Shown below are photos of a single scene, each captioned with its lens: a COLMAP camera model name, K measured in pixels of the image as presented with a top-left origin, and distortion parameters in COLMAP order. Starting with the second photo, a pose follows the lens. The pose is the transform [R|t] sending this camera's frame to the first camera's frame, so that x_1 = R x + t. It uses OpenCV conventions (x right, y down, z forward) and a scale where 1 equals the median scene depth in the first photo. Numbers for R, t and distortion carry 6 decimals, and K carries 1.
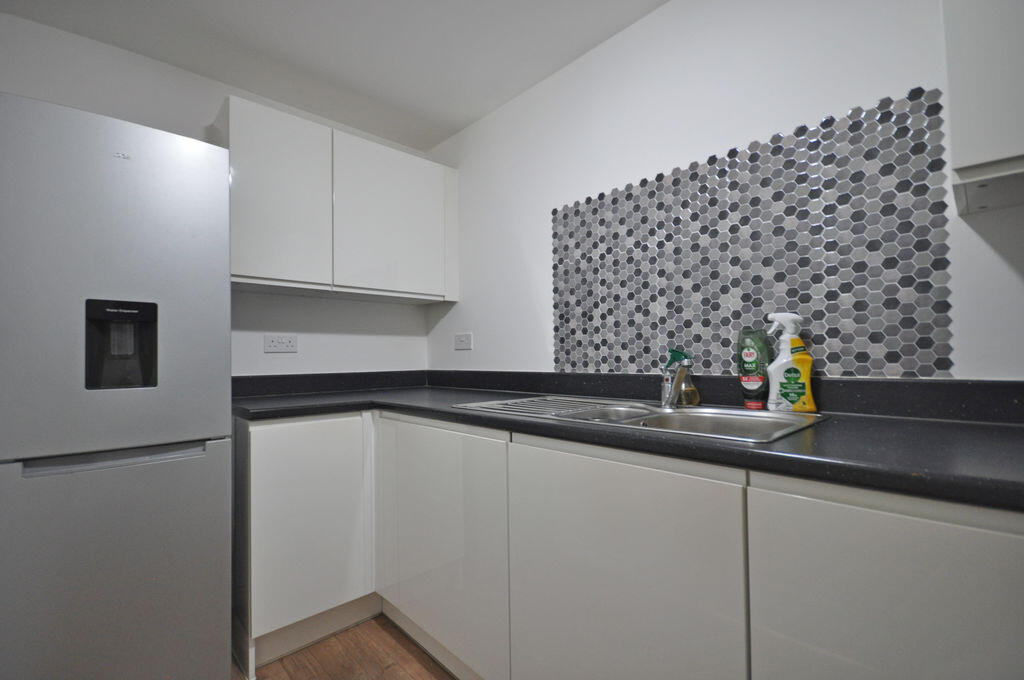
lens RADIAL K [[459.5, 0, 542.8], [0, 459.5, 353.5], [0, 0, 1]] dist [0.031570, -0.016334]
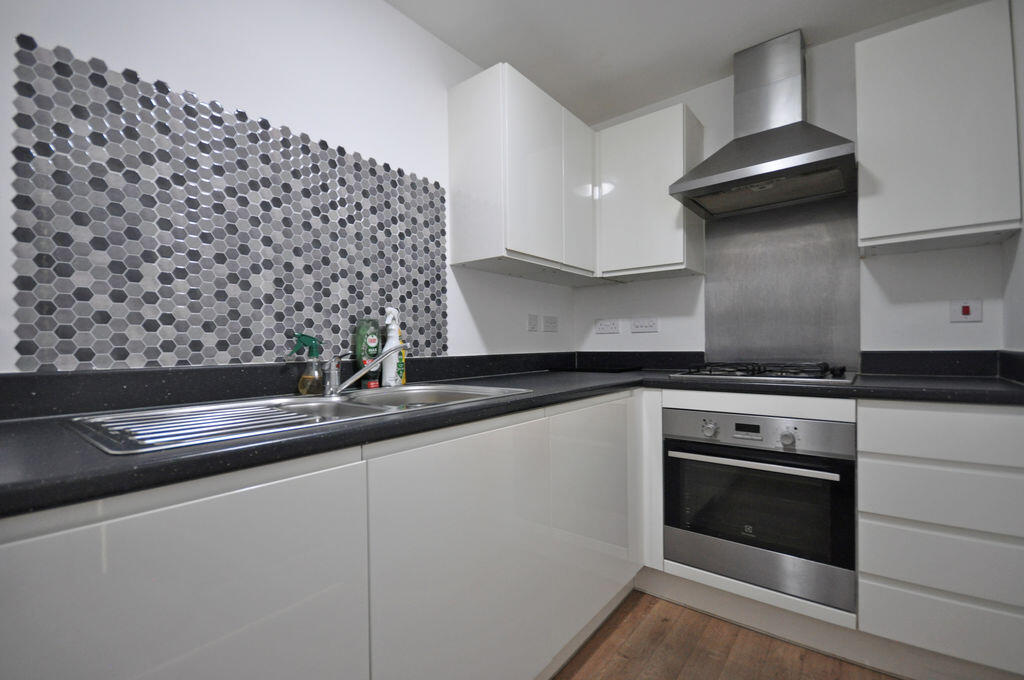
lens RADIAL K [[459.5, 0, 542.8], [0, 459.5, 353.5], [0, 0, 1]] dist [0.031570, -0.016334]
pose [[-0.158411, -0.012728, 0.987291, -0.638277], [-0.002351, 0.999919, 0.012514, 0.015681], [-0.987371, -0.000339, -0.158428, 0.634968]]
